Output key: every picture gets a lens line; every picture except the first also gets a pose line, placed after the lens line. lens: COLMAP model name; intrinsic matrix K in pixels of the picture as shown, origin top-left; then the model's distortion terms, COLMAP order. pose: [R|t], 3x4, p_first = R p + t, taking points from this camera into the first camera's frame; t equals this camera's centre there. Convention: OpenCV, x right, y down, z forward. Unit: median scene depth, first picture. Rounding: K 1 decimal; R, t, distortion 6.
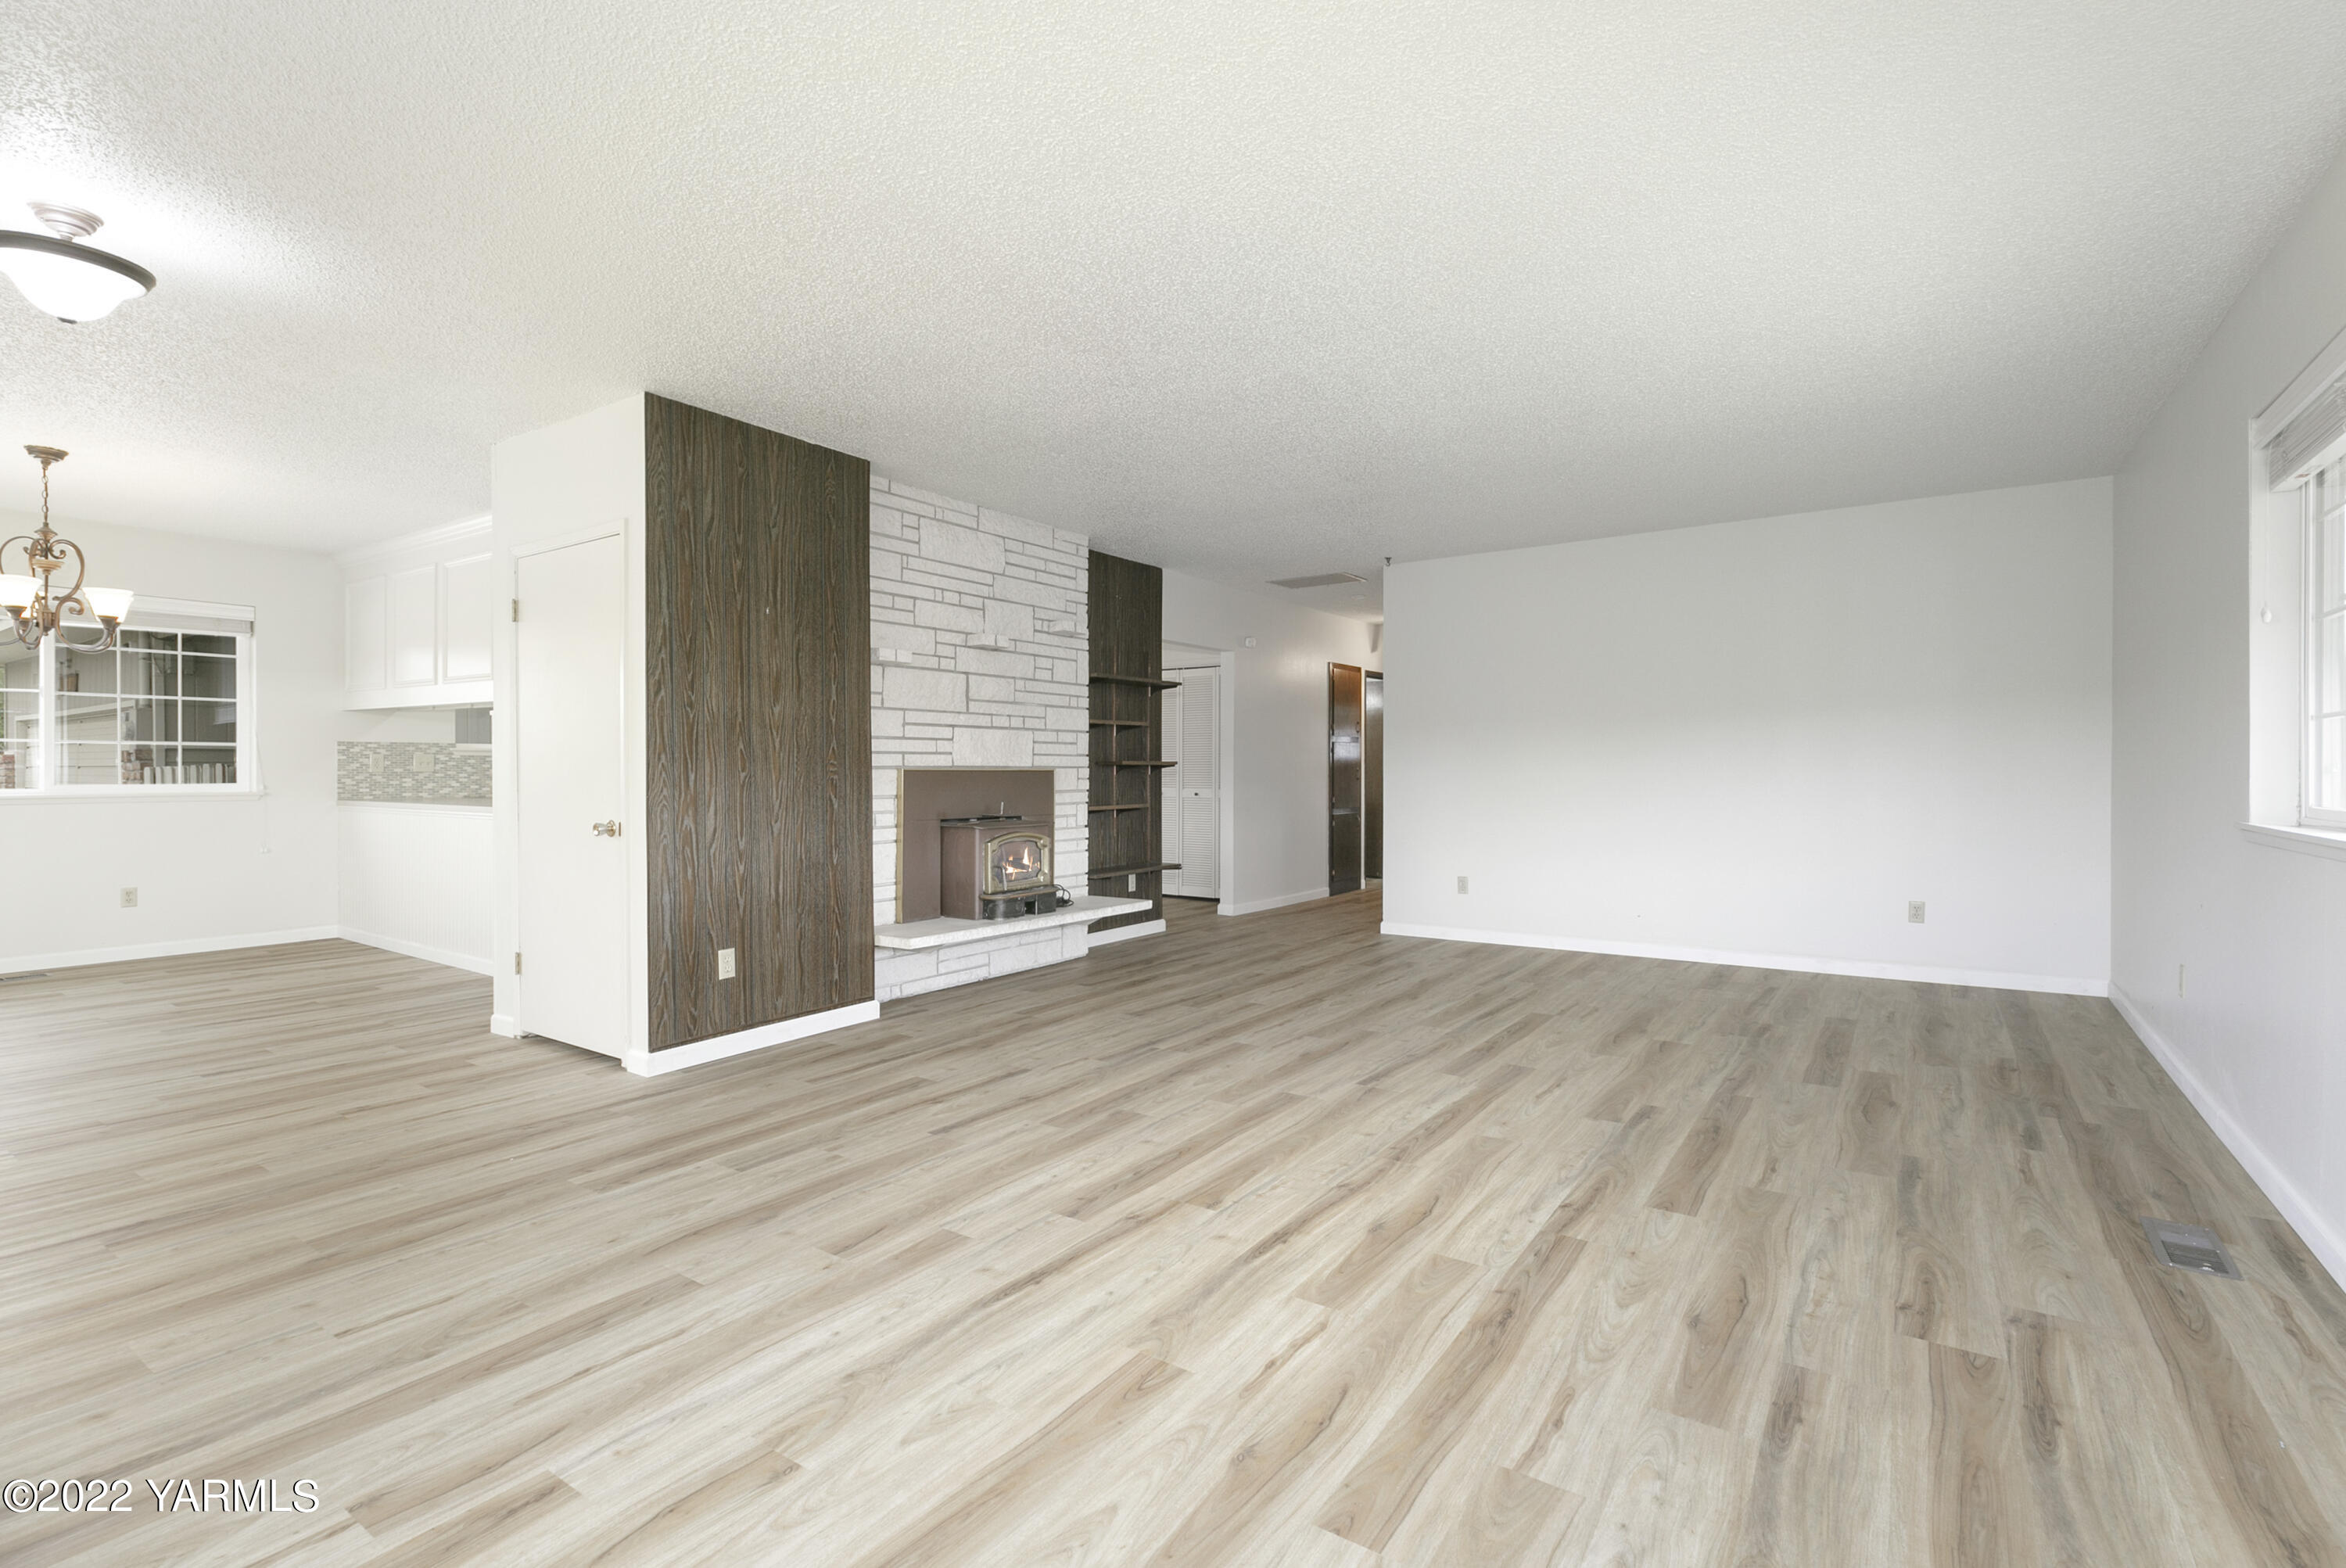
lens RADIAL K [[1073.3, 0, 1183.2], [0, 1073.3, 772.2], [0, 0, 1]] dist [0.006024, -0.000832]
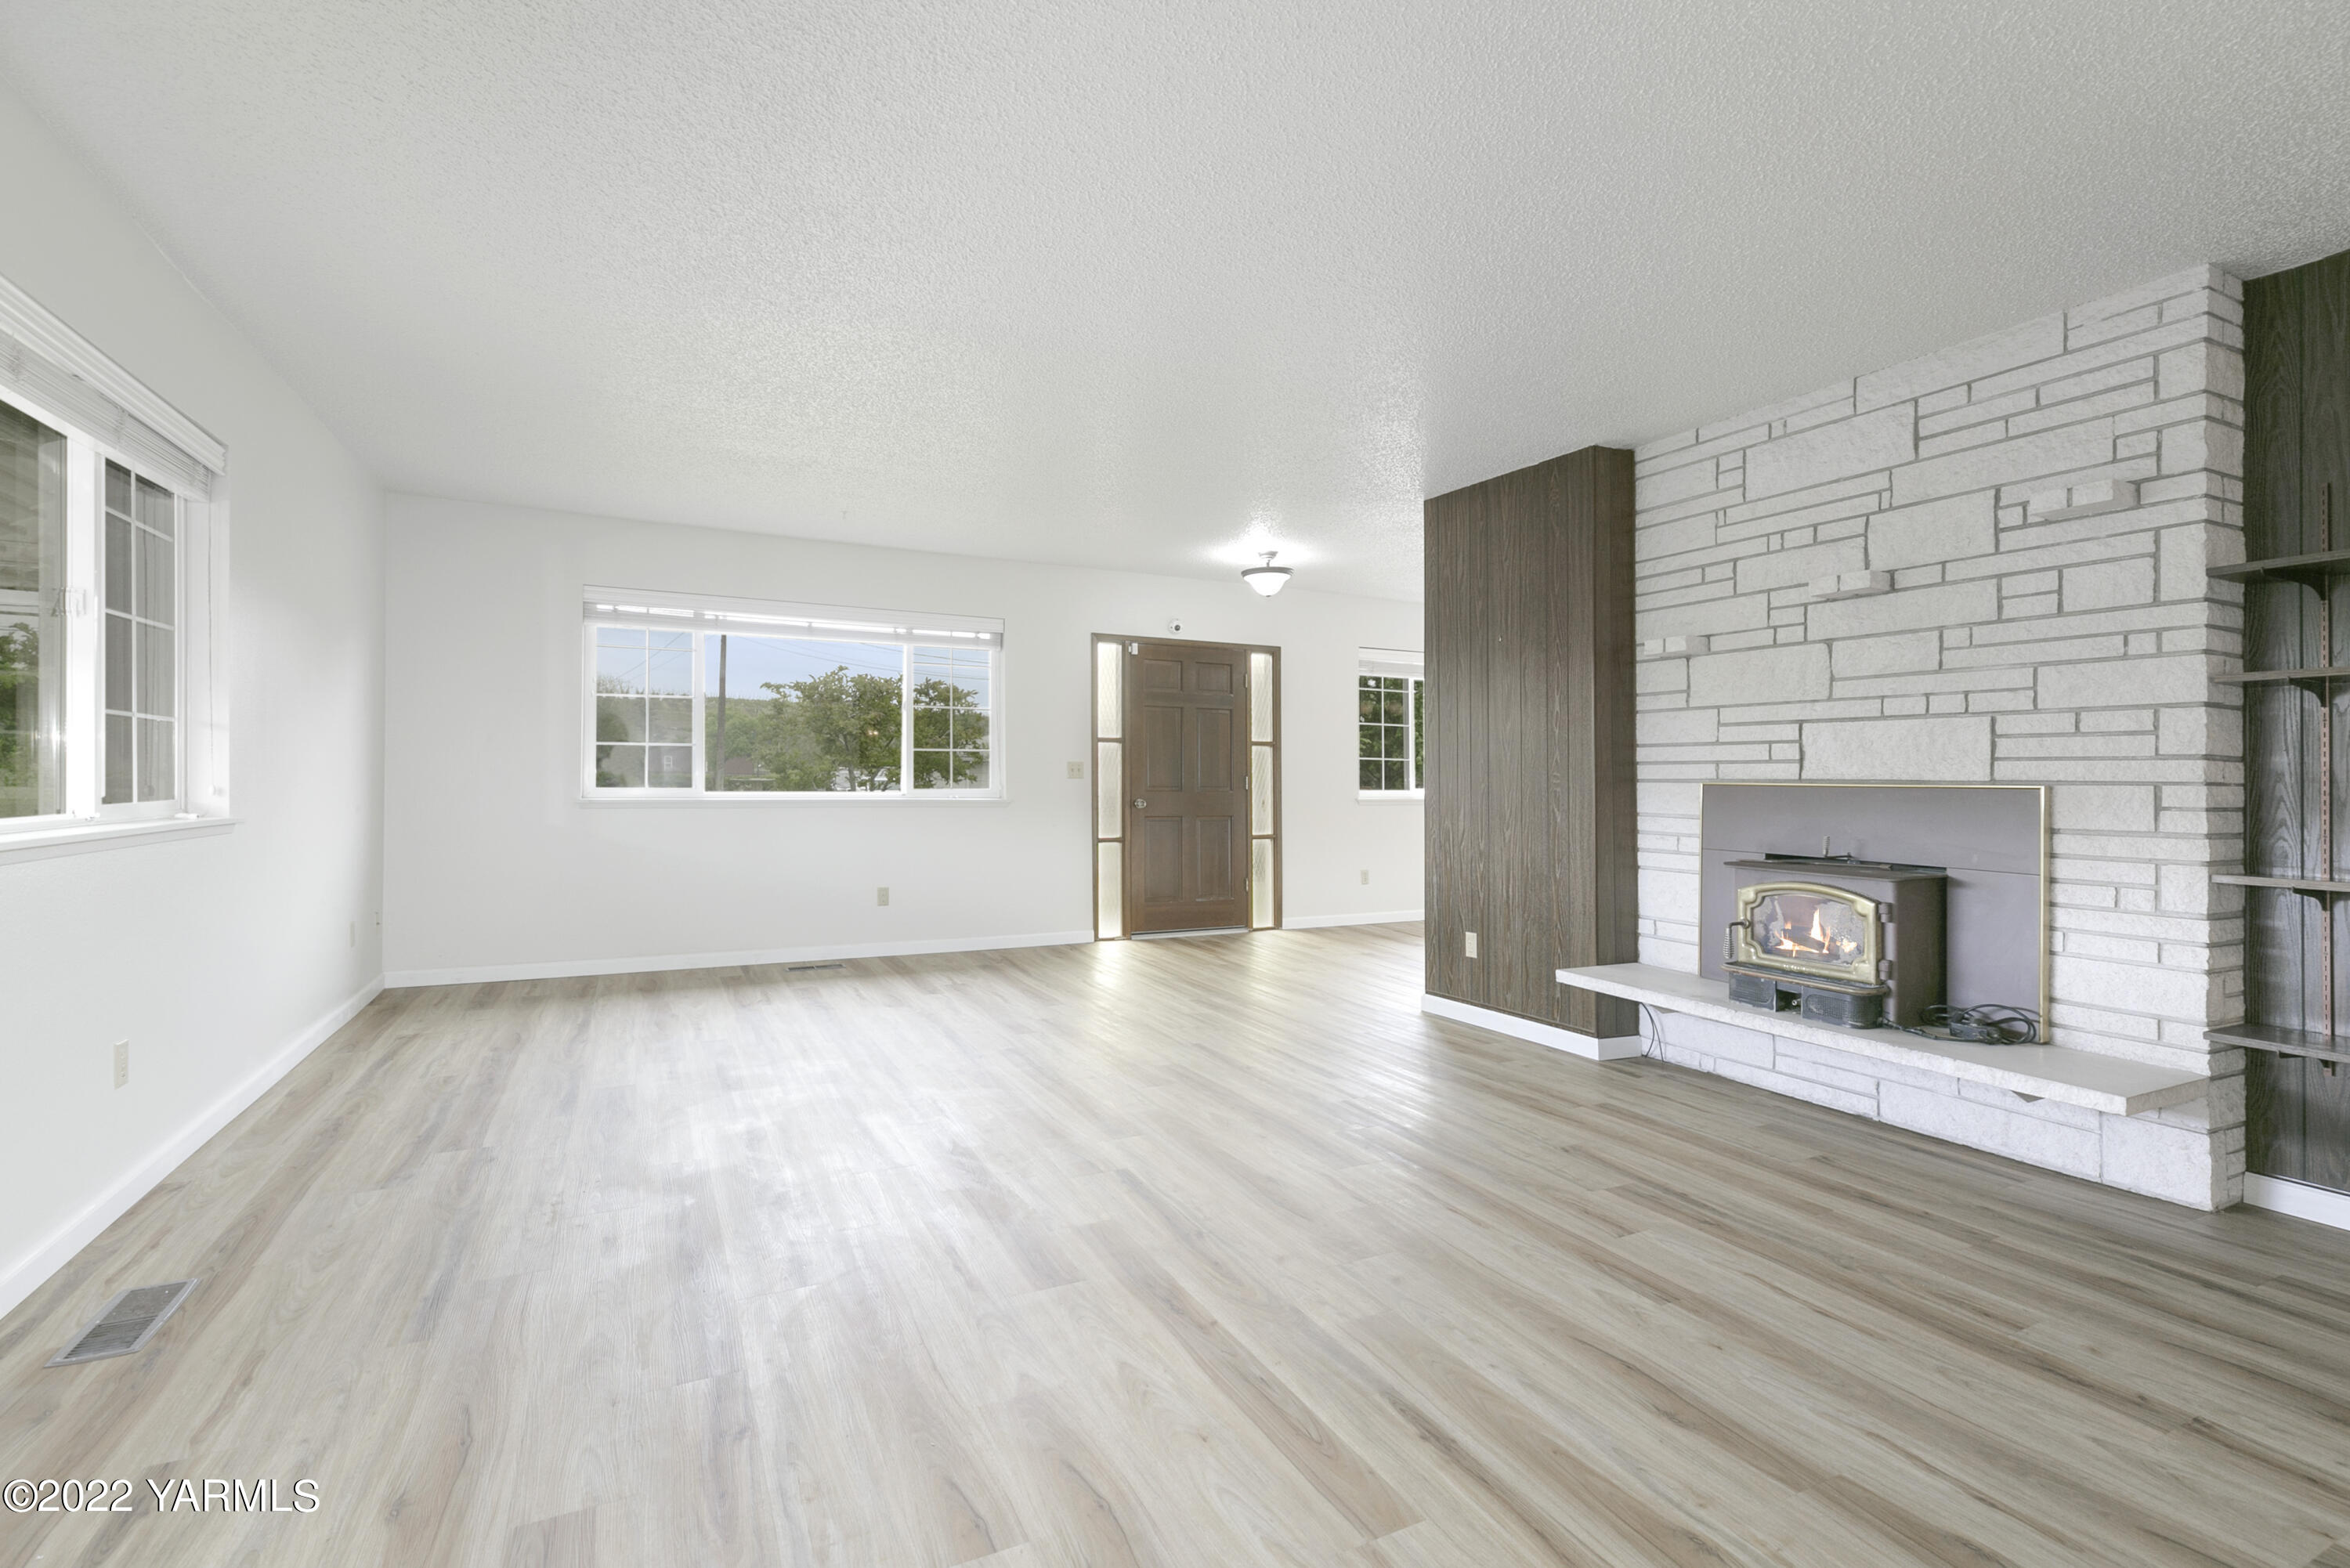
lens RADIAL K [[1075.0, 0, 1176.4], [0, 1075.0, 772.1], [0, 0, 1]] dist [0.006024, -0.000832]
pose [[-0.484356, -0.009272, -0.874822, 0.613080], [-0.011809, 0.999922, -0.004059, -0.003089], [0.874791, 0.008365, -0.484428, 1.024467]]
